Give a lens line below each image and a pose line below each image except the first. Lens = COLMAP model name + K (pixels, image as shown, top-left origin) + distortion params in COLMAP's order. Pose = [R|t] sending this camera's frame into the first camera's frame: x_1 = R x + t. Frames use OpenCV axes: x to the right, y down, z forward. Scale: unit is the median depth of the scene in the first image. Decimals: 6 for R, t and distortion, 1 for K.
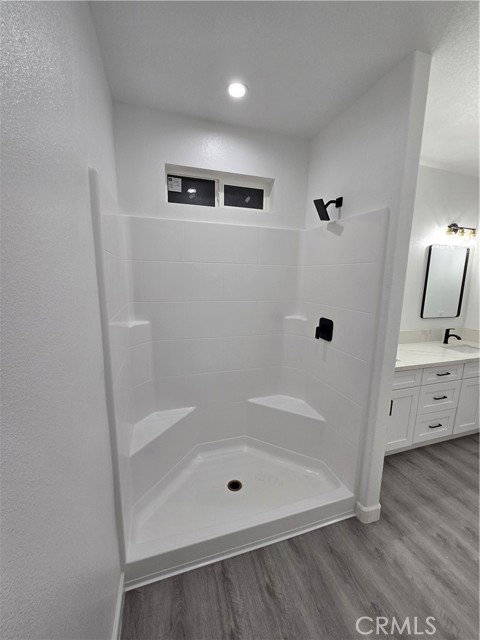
lens RADIAL K [[259.6, 0, 242.6], [0, 259.6, 314.3], [0, 0, 1]] dist [-0.006126, 0.002974]
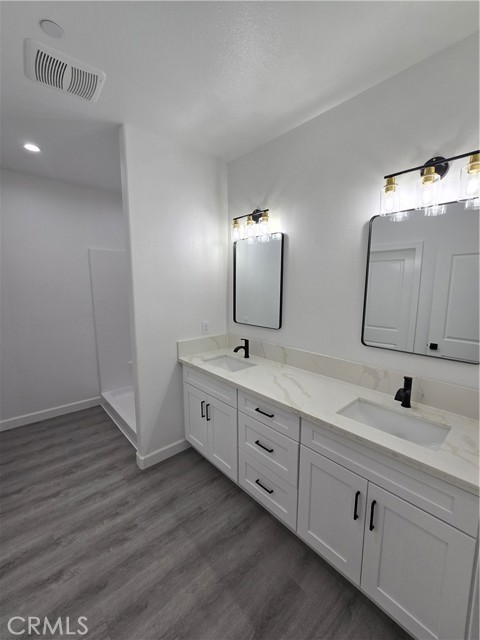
lens RADIAL K [[259.6, 0, 247.0], [0, 259.6, 326.5], [0, 0, 1]] dist [-0.006126, 0.002974]
pose [[0.422338, 0.113367, -0.899321, 1.454177], [-0.153087, 0.986817, 0.052505, -0.020423], [0.893418, 0.115500, 0.434125, 0.684545]]
